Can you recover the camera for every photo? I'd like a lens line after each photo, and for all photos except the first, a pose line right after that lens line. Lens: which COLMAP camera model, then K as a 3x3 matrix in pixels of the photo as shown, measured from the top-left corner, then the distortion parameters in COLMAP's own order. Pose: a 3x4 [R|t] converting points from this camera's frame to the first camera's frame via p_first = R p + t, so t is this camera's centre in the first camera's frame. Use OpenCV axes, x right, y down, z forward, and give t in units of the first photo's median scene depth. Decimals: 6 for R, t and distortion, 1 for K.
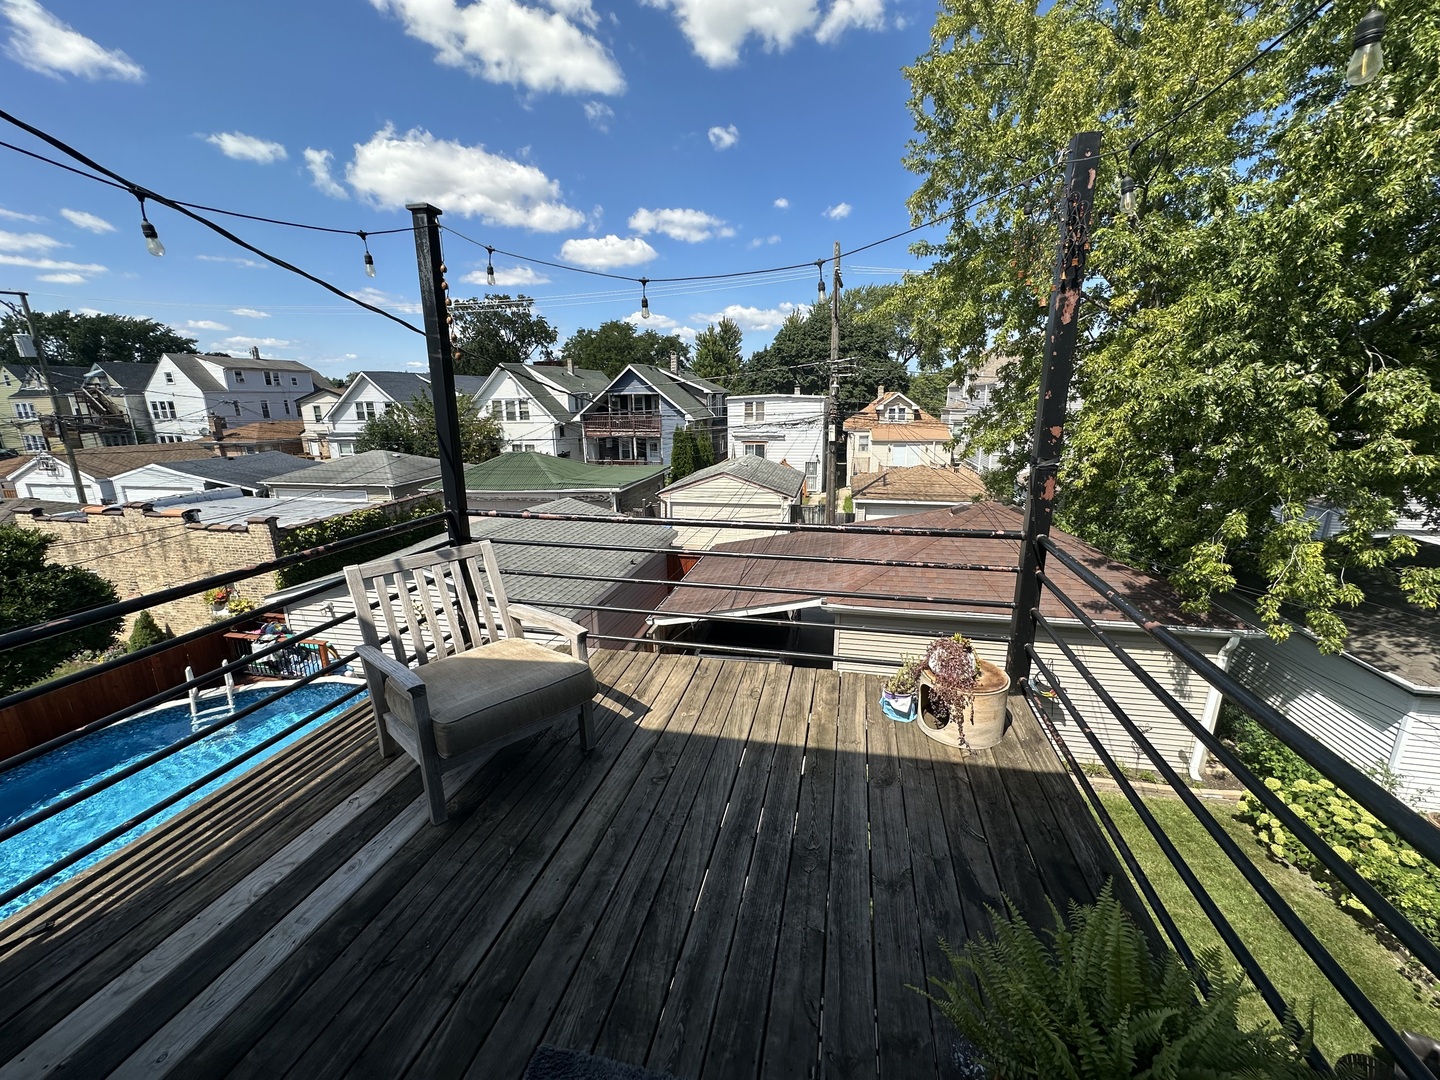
lens RADIAL K [[574.6, 0, 720.0], [0, 574.6, 540.0], [0, 0, 1]] dist [-0.004750, 0.000322]
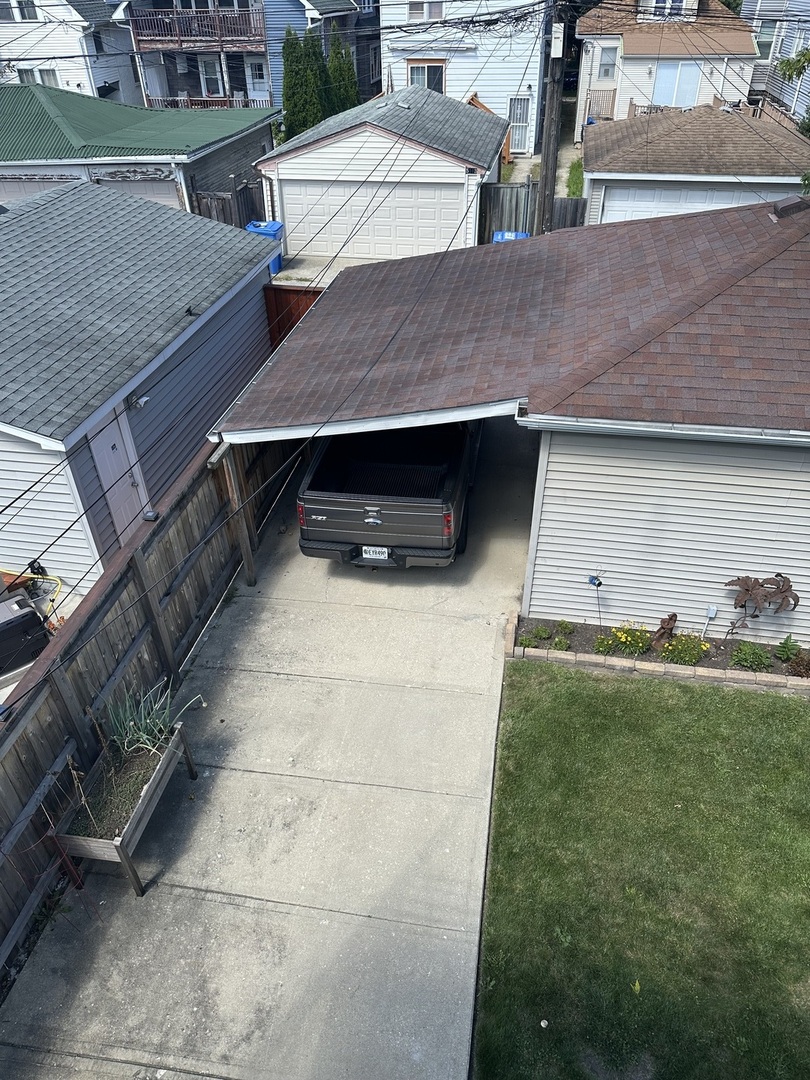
lens RADIAL K [[758.2, 0, 405.0], [0, 758.2, 540.0], [0, 0, 1]] dist [-0.006078, -0.001272]
pose [[0.999687, -0.018377, 0.016997, 0.018708], [0.010399, 0.922530, 0.385786, -0.017526], [-0.022769, -0.385488, 0.922432, 0.102076]]
